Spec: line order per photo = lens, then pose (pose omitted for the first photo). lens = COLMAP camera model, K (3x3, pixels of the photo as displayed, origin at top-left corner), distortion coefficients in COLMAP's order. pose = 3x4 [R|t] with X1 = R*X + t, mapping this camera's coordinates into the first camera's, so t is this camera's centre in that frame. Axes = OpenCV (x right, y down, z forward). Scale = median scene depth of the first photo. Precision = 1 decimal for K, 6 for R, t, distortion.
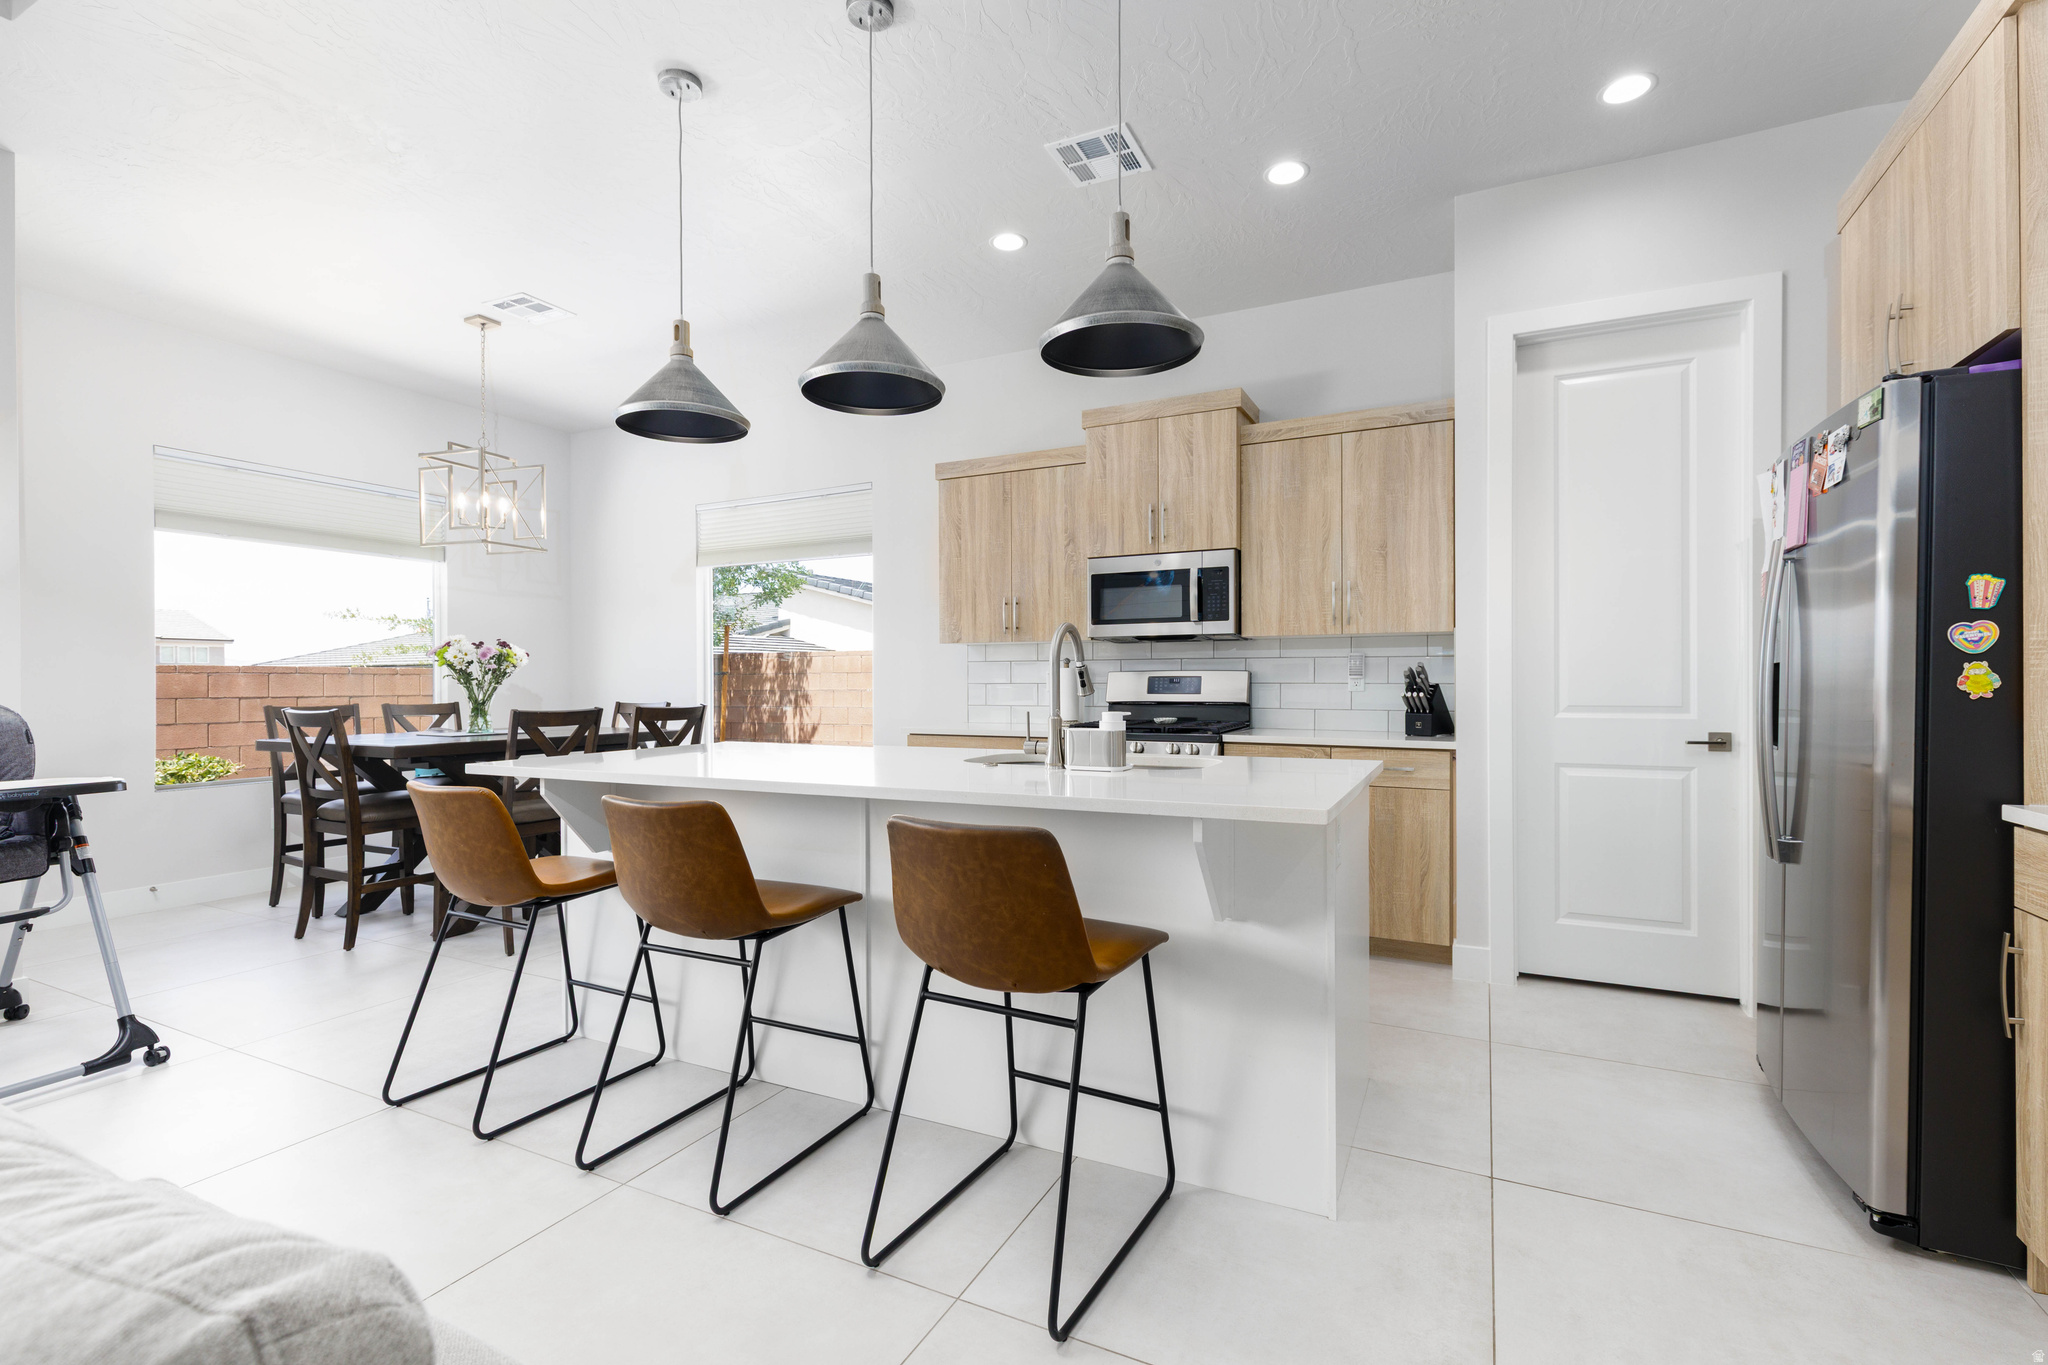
lens RADIAL K [[907.6, 0, 1033.7], [0, 907.6, 690.8], [0, 0, 1]] dist [0.003573, 0.000024]
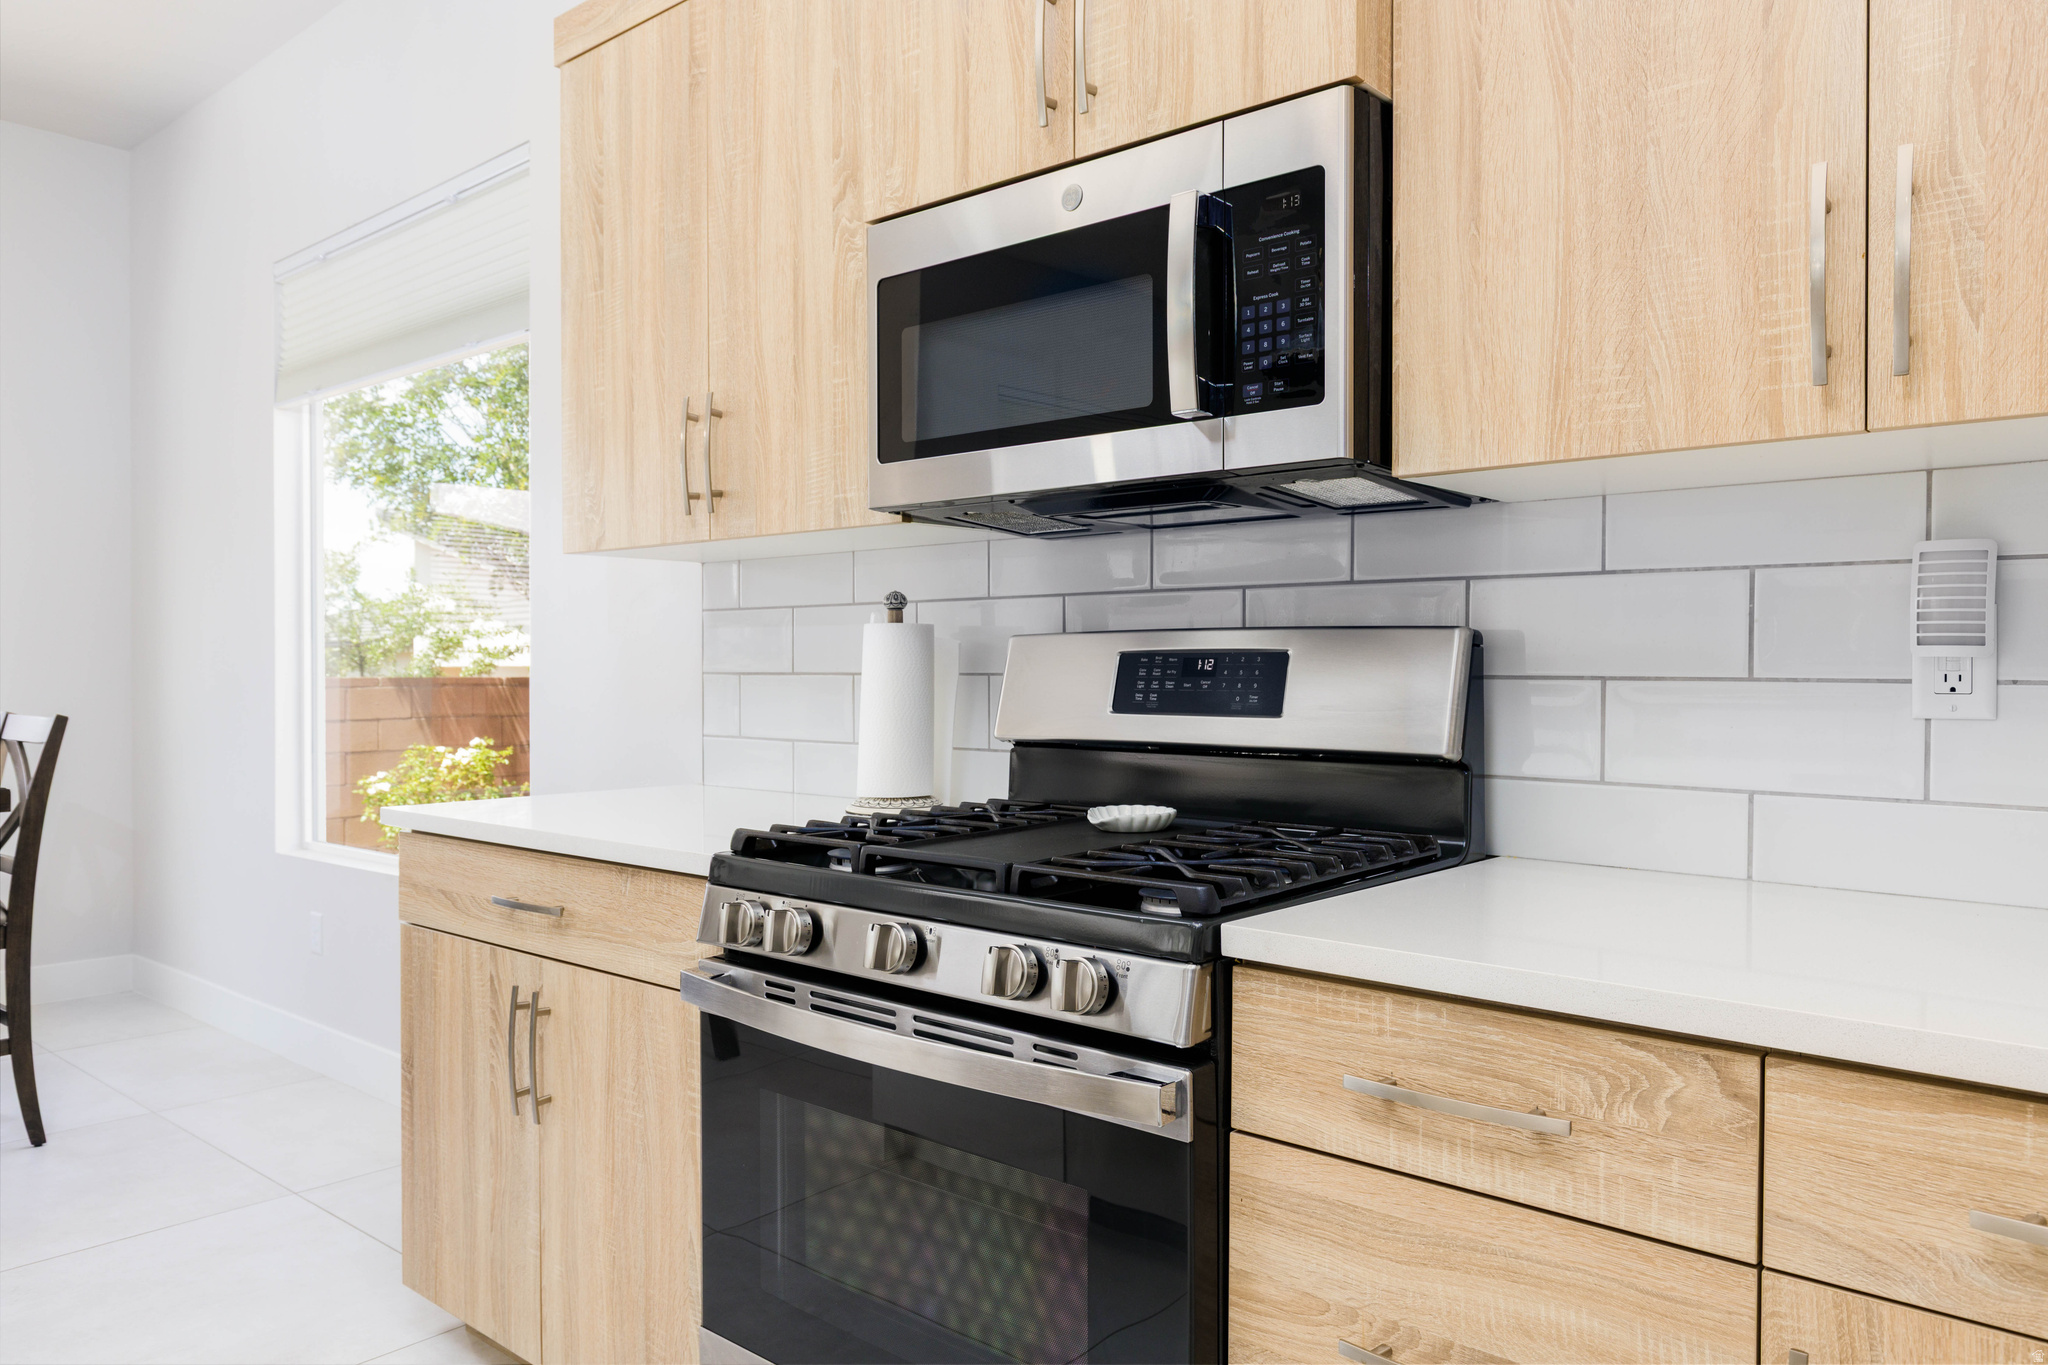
lens RADIAL K [[1418.3, 0, 1027.6], [0, 1418.3, 674.7], [0, 0, 1]] dist [-0.003830, -0.000144]
pose [[0.968967, 0.006792, -0.247098, 0.231041], [-0.008564, 0.999945, -0.006096, -0.005970], [0.247043, 0.008023, 0.968971, 0.634765]]
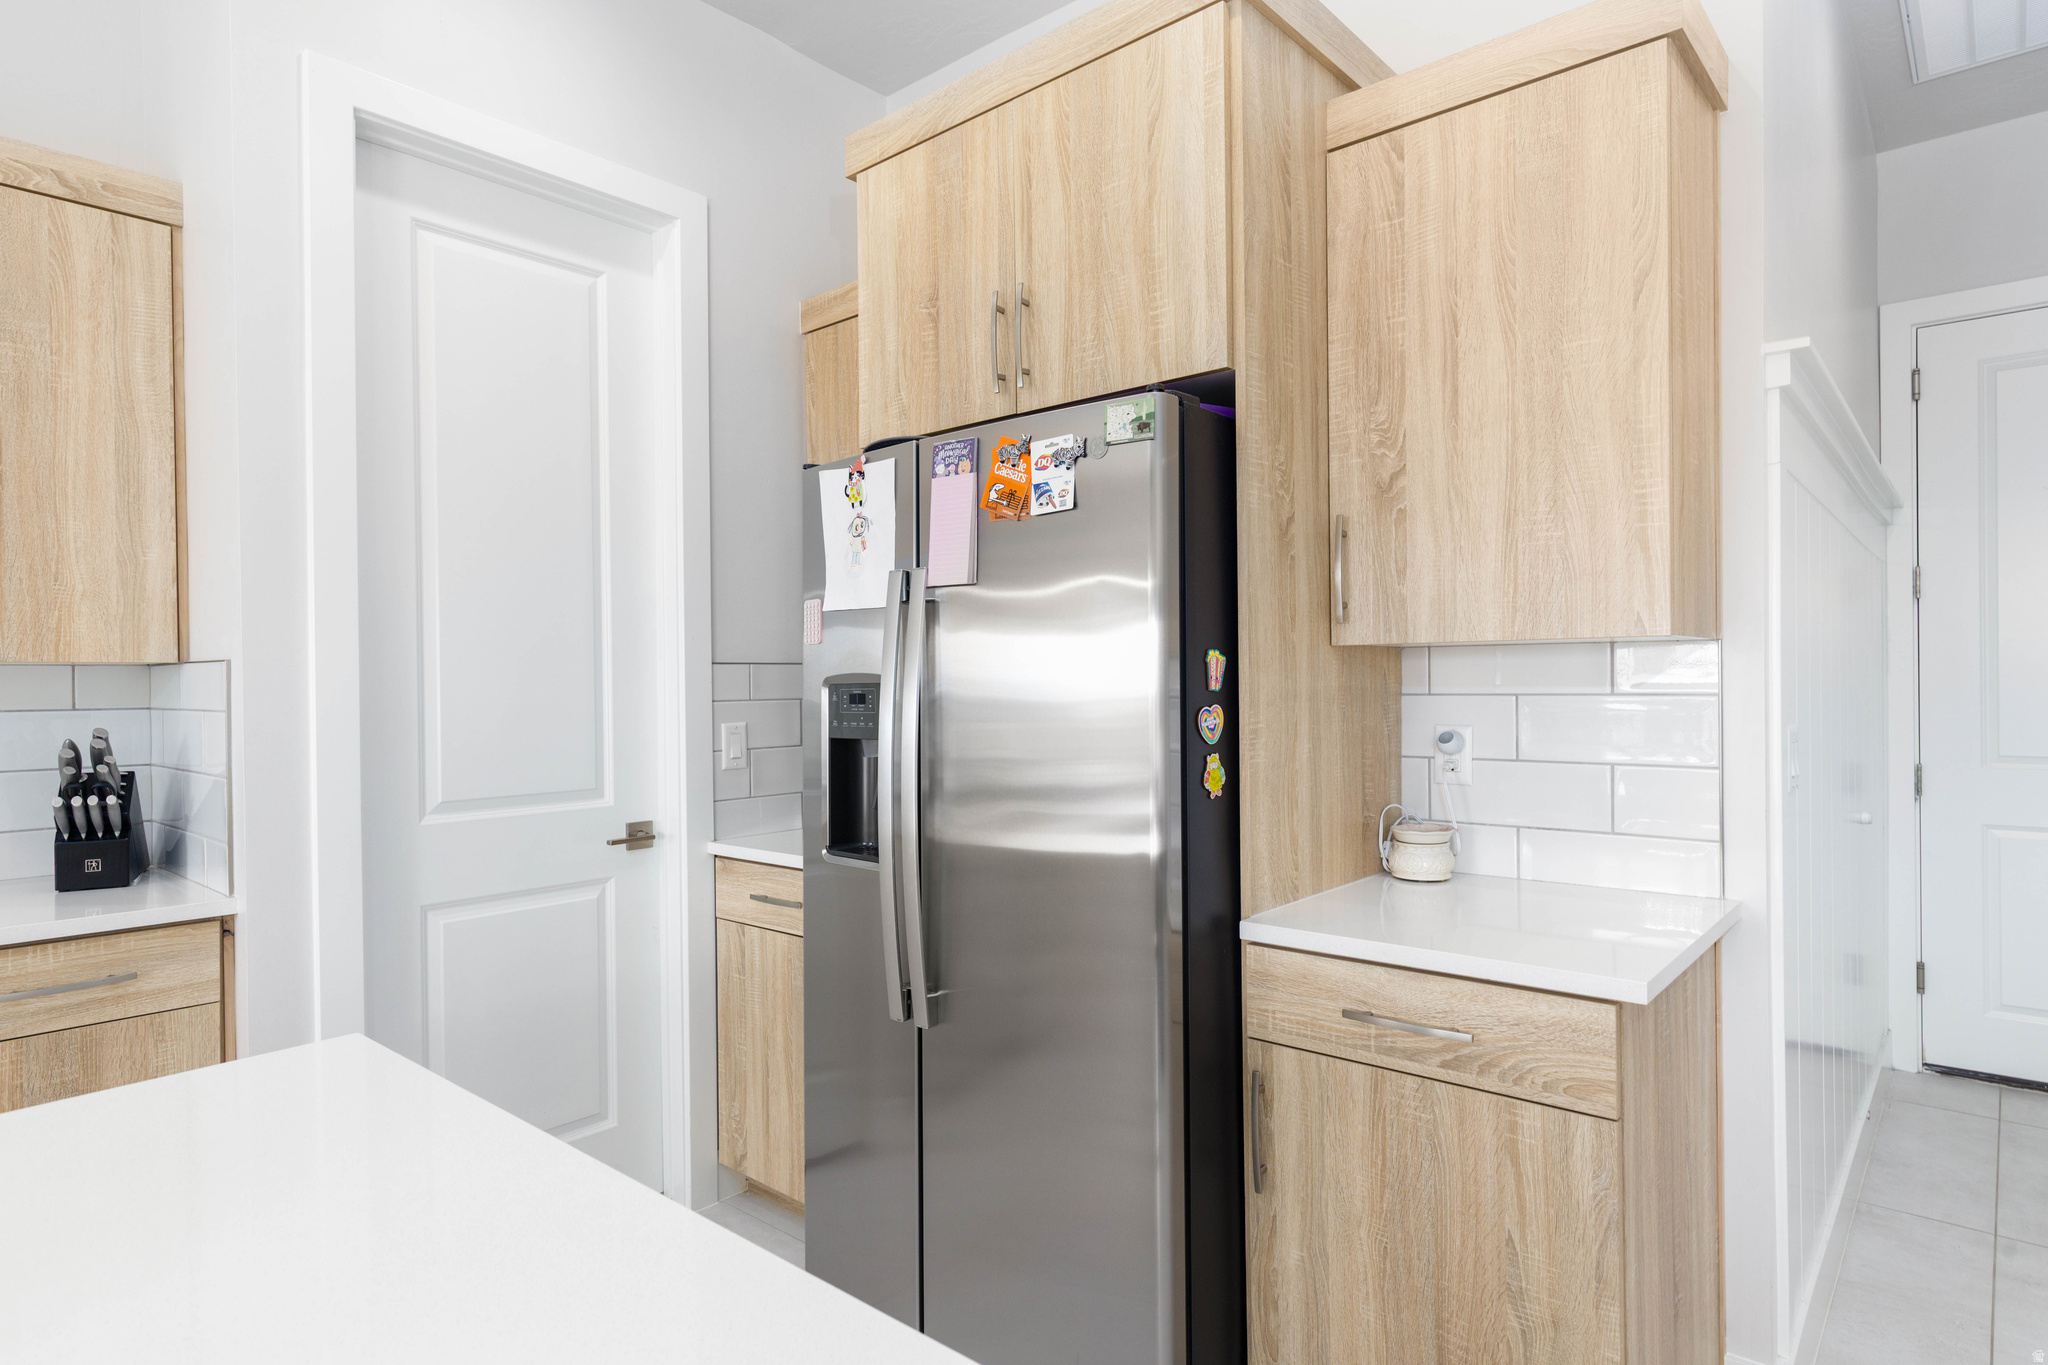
lens RADIAL K [[1132.4, 0, 1024.4], [0, 1132.4, 685.5], [0, 0, 1]] dist [-0.003971, 0.000760]
pose [[0.254461, -0.005381, 0.967068, -0.005301], [0.019214, 0.999815, 0.000507, -0.040833], [-0.966892, 0.018452, 0.254517, 0.374342]]
